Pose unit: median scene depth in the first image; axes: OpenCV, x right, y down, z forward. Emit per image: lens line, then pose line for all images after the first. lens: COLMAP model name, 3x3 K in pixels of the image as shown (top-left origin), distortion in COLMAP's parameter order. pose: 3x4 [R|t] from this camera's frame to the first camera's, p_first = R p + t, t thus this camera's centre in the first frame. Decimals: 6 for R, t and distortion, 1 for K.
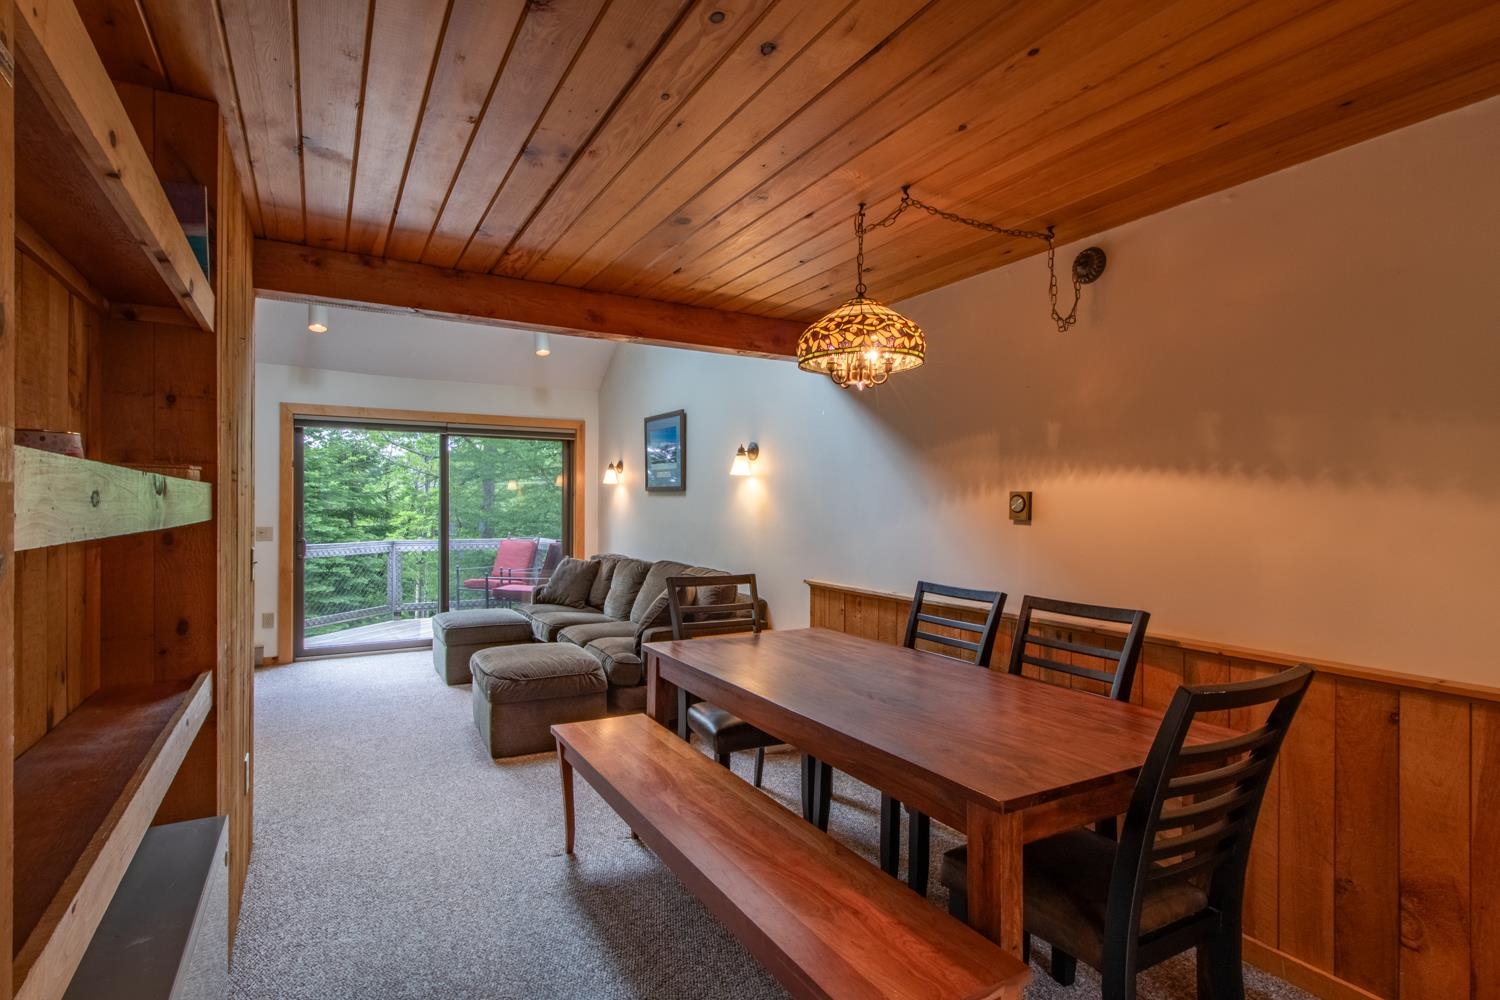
lens RADIAL K [[739.3, 0, 717.2], [0, 739.3, 504.3], [0, 0, 1]] dist [-0.000496, -0.000047]
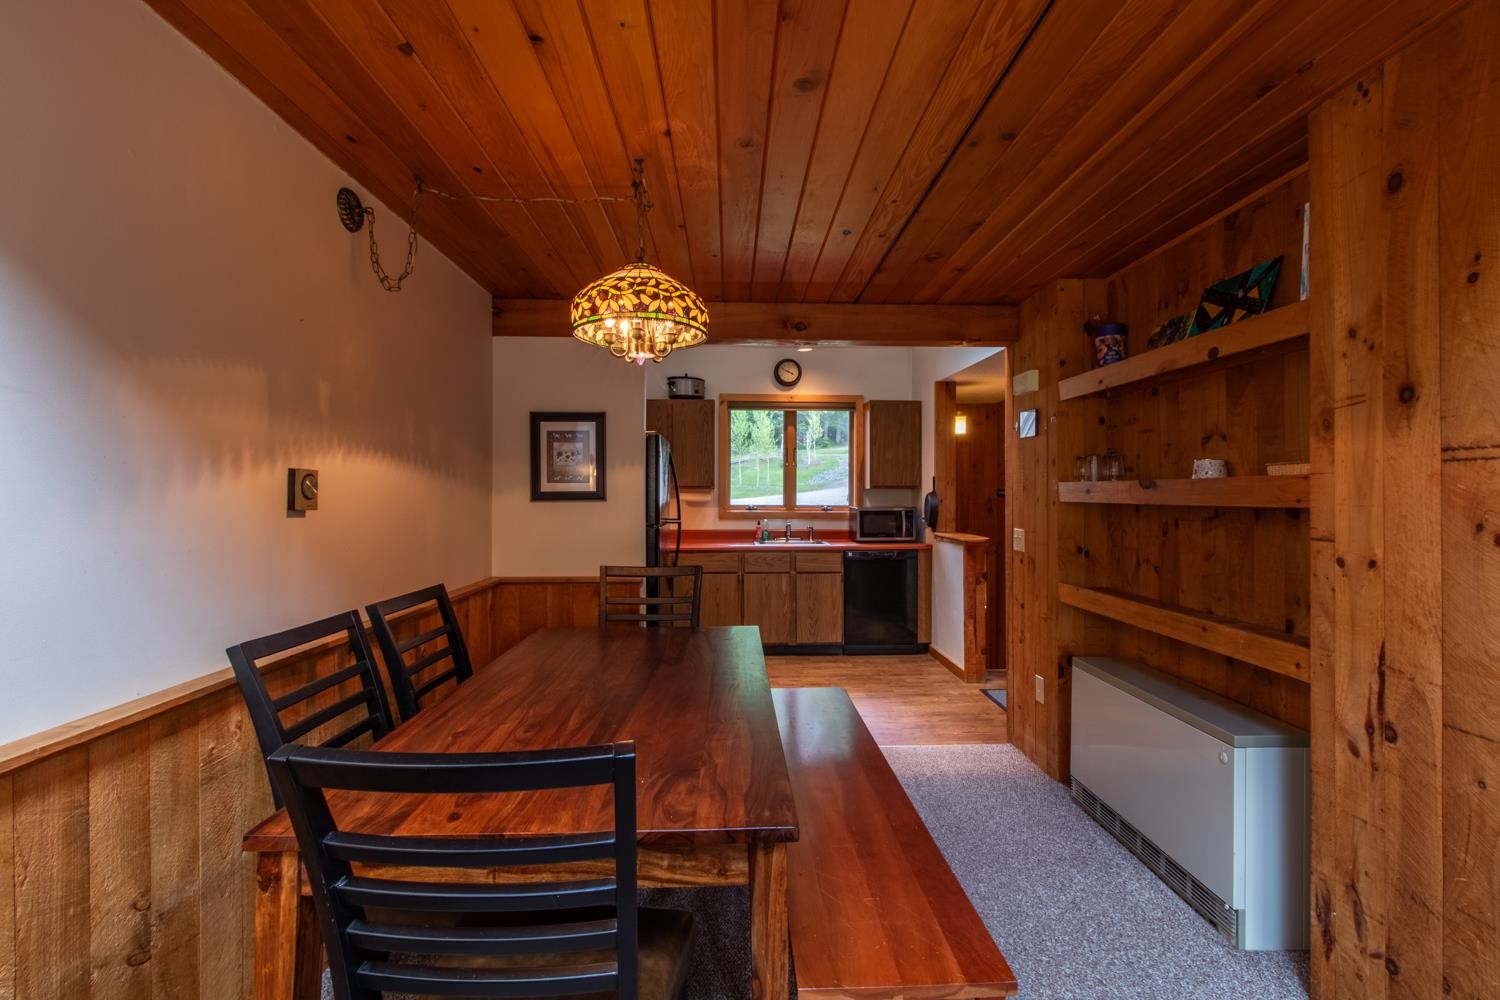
lens RADIAL K [[697.9, 0, 755.3], [0, 697.9, 494.1], [0, 0, 1]] dist [-0.003467, -0.000882]
pose [[-0.896362, -0.005741, 0.443285, -0.125556], [-0.004435, 0.999982, 0.003984, 0.000682], [-0.443300, 0.001606, -0.896372, 0.683473]]
